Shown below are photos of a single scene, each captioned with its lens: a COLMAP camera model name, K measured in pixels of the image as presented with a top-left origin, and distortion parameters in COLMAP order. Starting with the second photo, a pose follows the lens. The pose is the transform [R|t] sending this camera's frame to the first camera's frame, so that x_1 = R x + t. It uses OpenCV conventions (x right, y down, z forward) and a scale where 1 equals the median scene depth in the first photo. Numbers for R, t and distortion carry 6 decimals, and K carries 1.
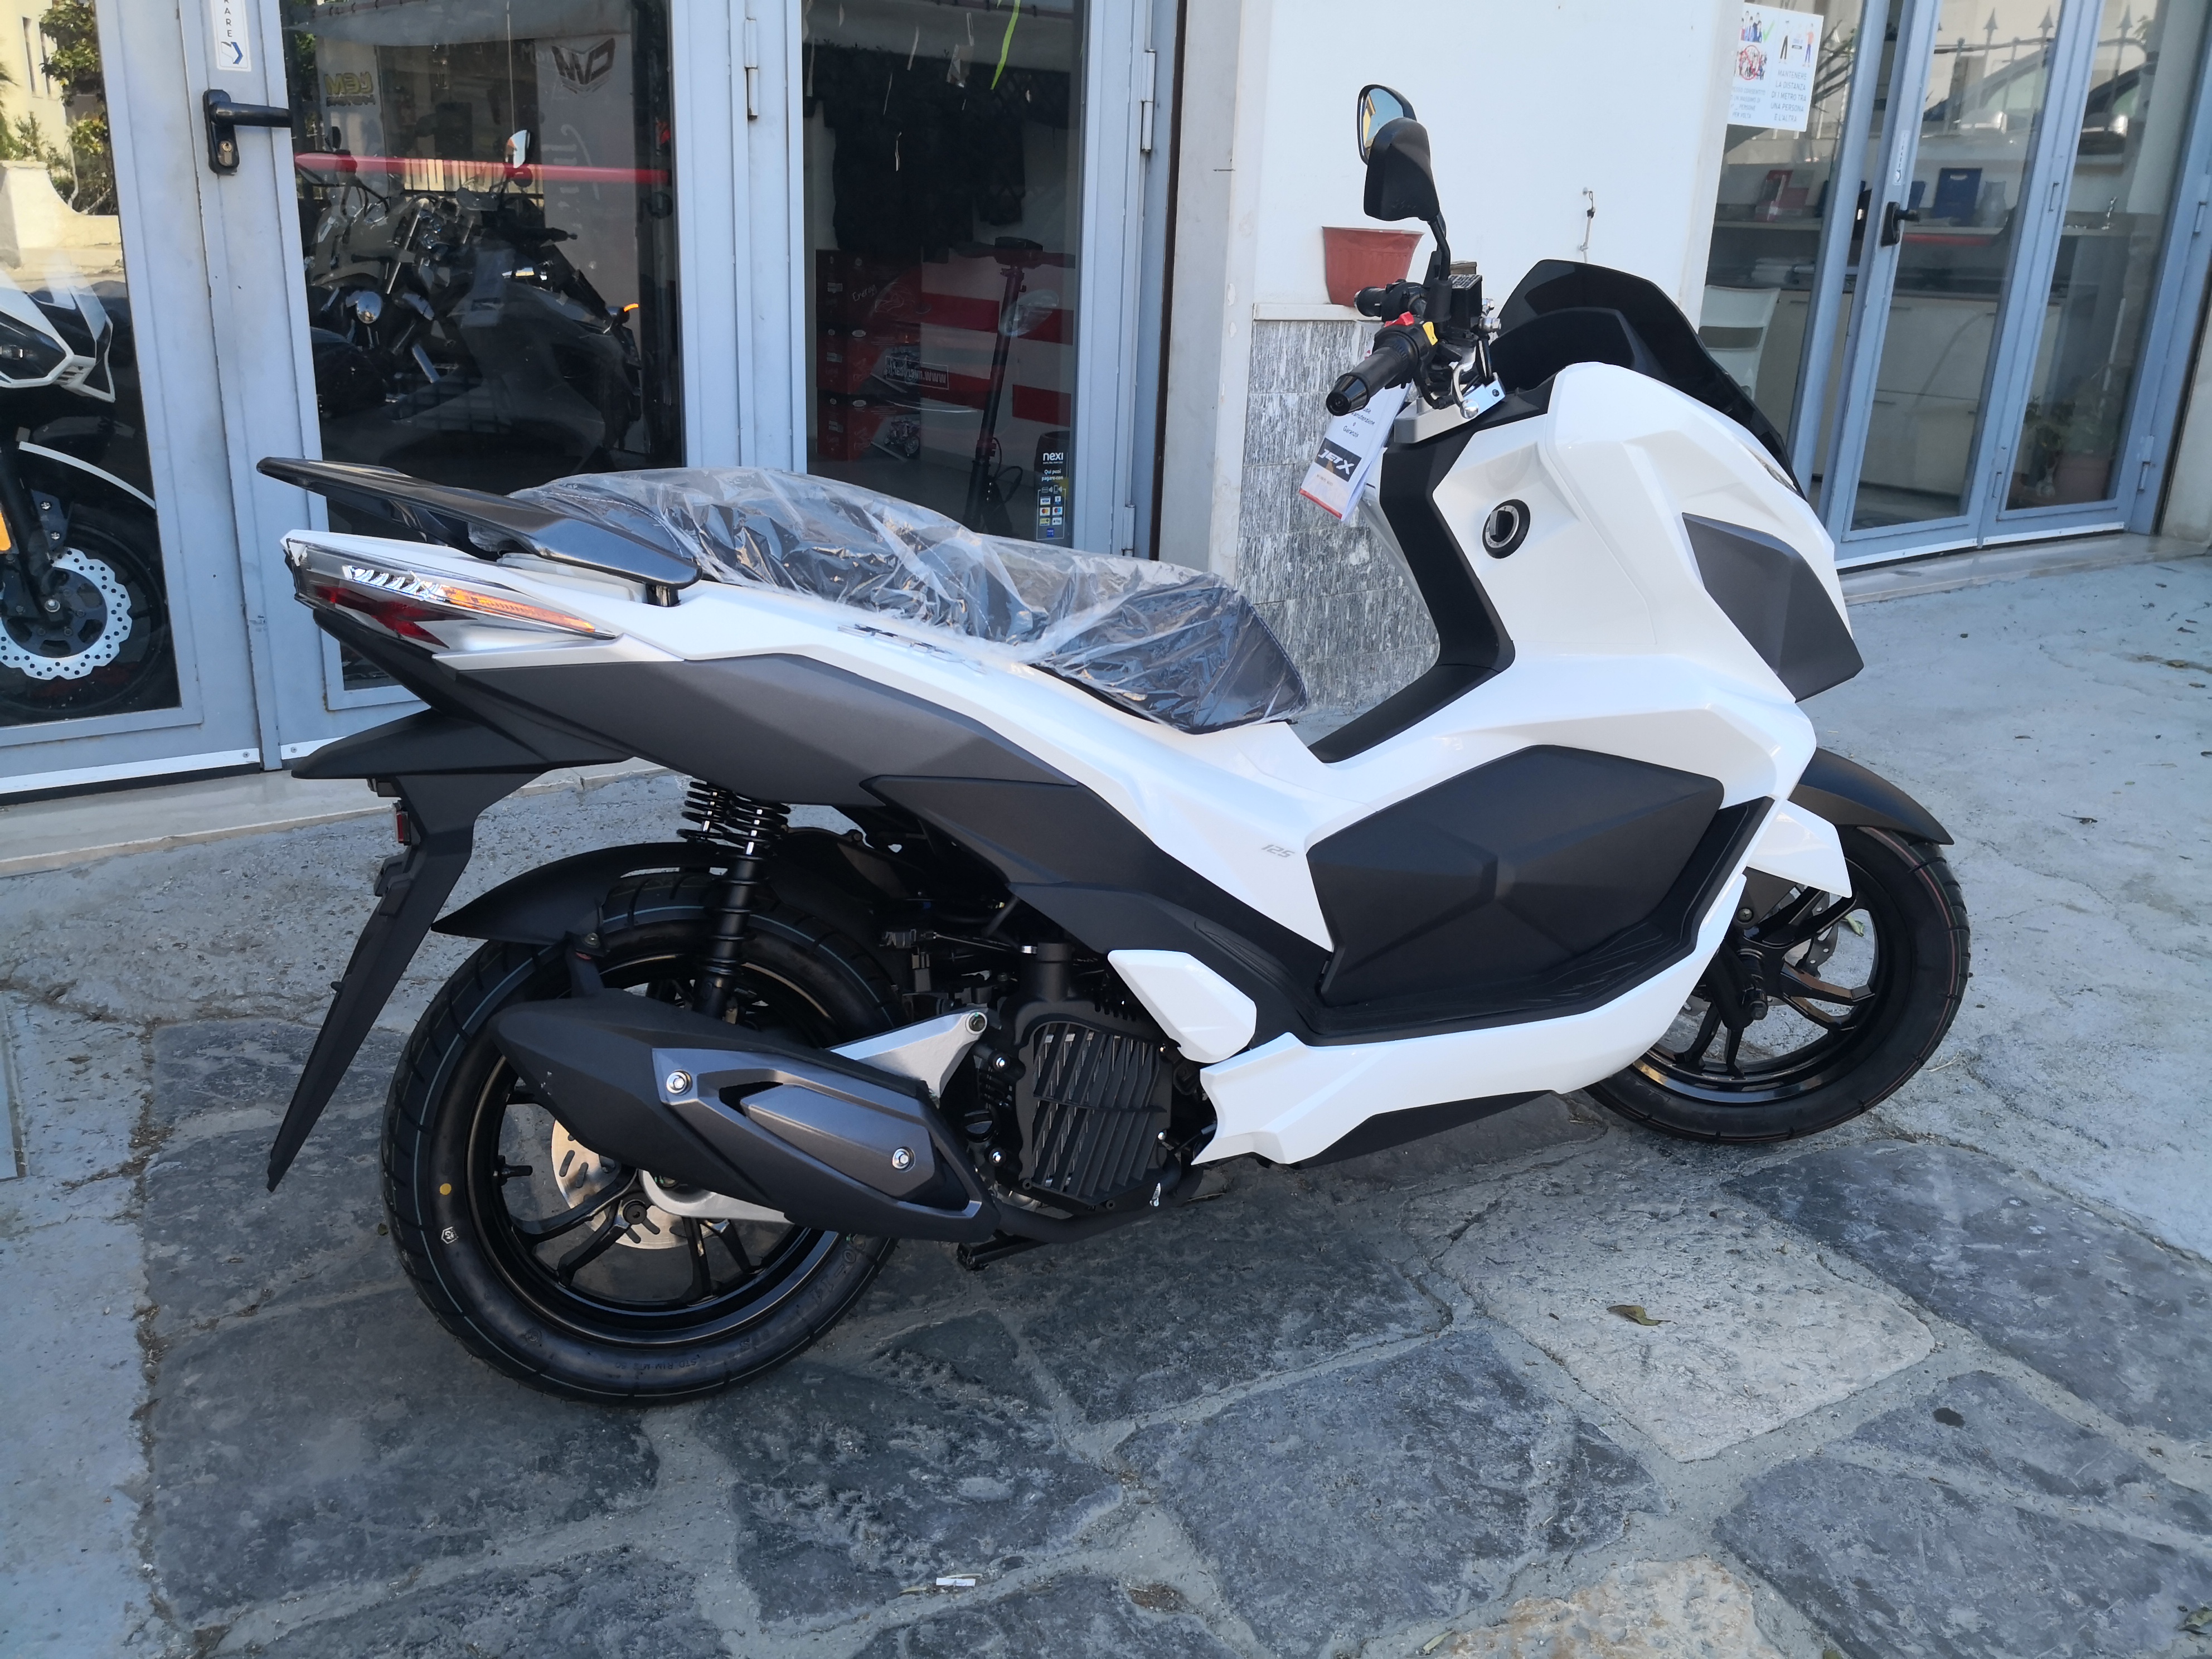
lens RADIAL K [[1805.9, 0, 1107.4], [0, 1805.9, 833.6], [0, 0, 1]] dist [0.020544, -0.039499]
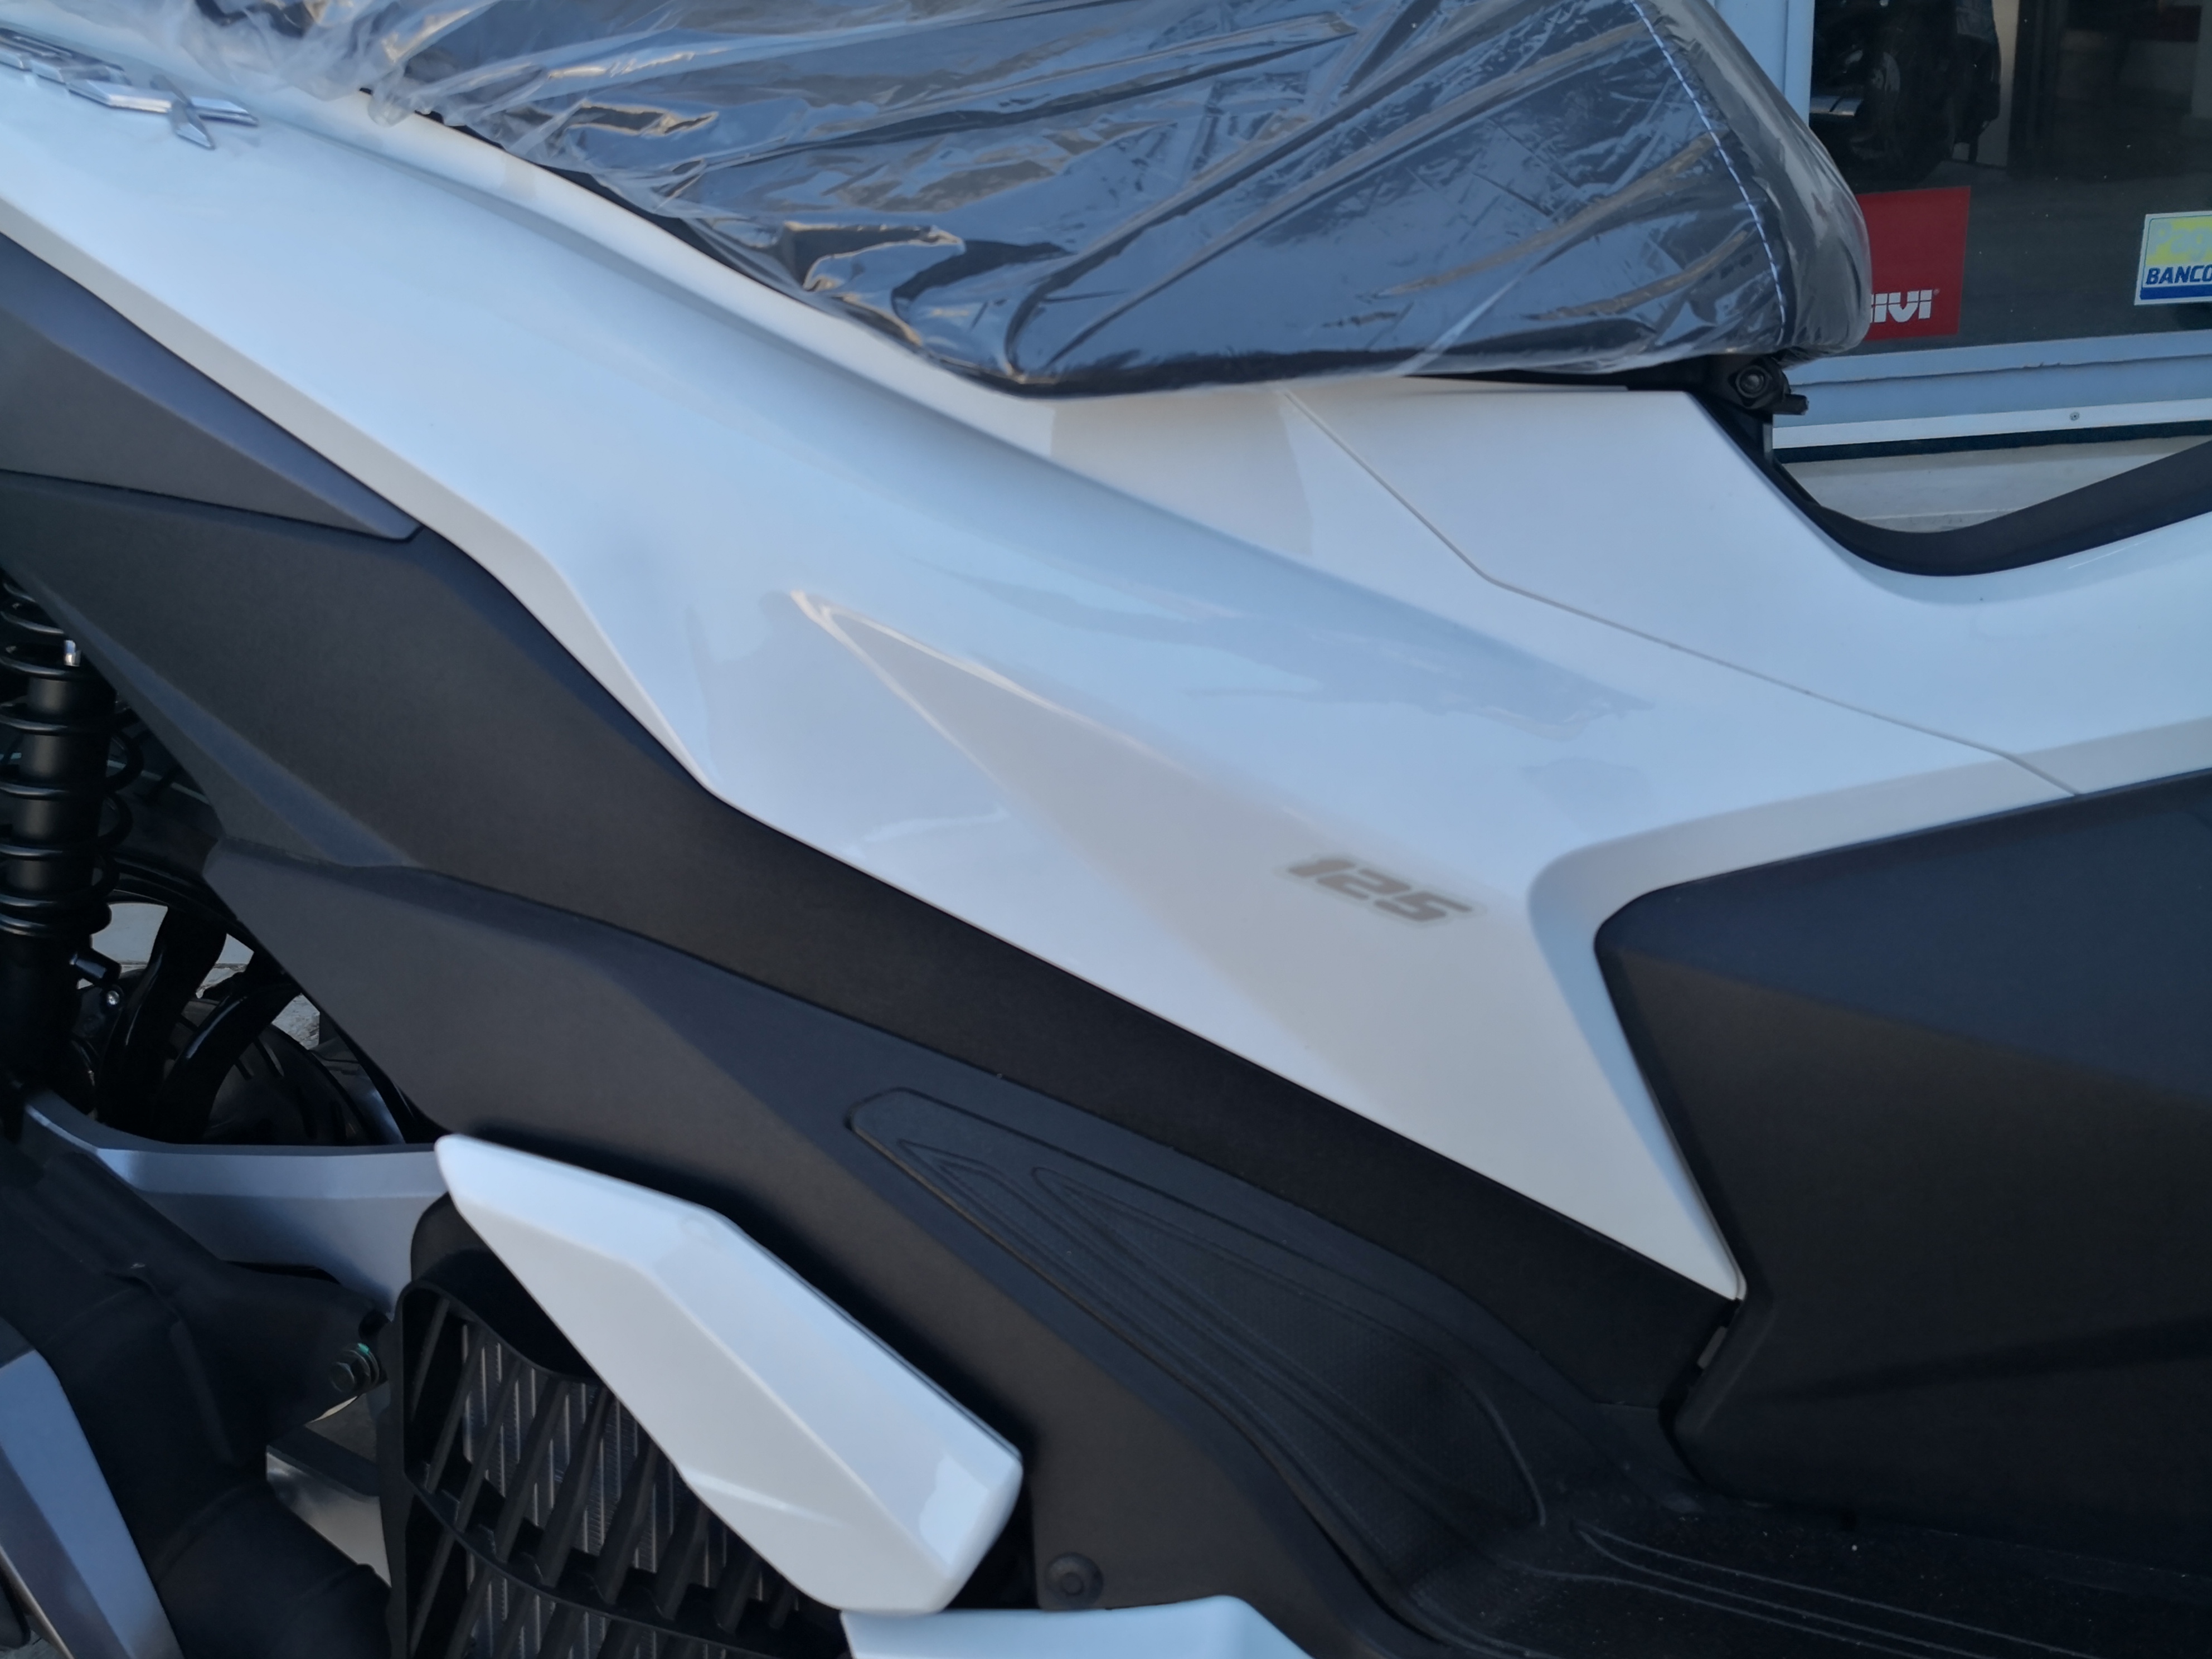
lens RADIAL K [[1805.9, 0, 1085.7], [0, 1805.9, 807.6], [0, 0, 1]] dist [0.020544, -0.039499]
pose [[0.694562, 0.164630, -0.700344, 0.229173], [-0.099299, 0.986086, 0.133321, -0.029157], [0.712548, -0.023057, 0.701245, 0.751475]]
